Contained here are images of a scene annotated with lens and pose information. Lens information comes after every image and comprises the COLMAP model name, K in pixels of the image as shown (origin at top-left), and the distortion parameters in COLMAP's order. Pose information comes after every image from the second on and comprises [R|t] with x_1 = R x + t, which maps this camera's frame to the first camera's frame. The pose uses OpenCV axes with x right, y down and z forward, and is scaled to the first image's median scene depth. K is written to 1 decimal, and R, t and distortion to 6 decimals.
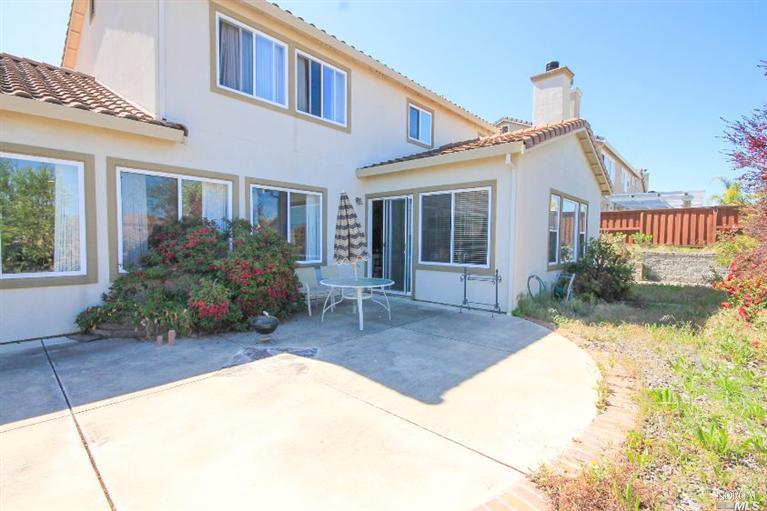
lens RADIAL K [[358.9, 0, 388.9], [0, 358.9, 251.5], [0, 0, 1]] dist [-0.002629, -0.003463]
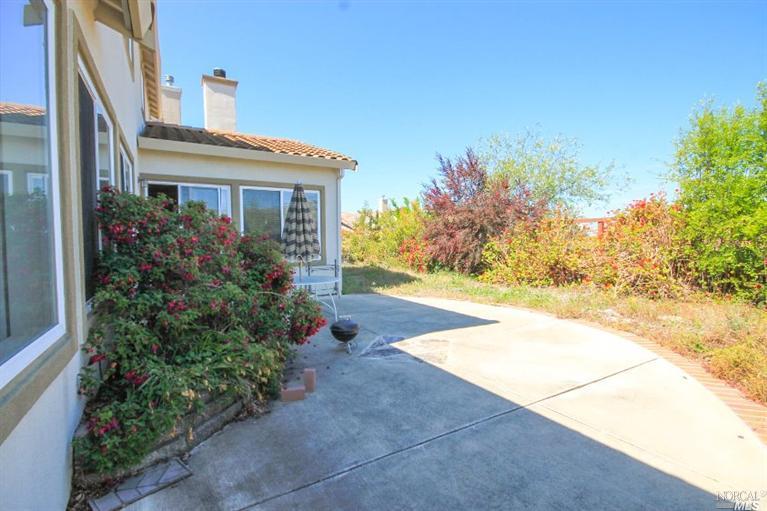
lens RADIAL K [[358.9, 0, 387.1], [0, 358.9, 257.1], [0, 0, 1]] dist [-0.002629, -0.003463]
pose [[0.298492, -0.058543, 0.952615, -1.340003], [0.052802, 0.997601, 0.044763, -0.009226], [-0.952950, 0.036938, 0.300867, 0.745965]]
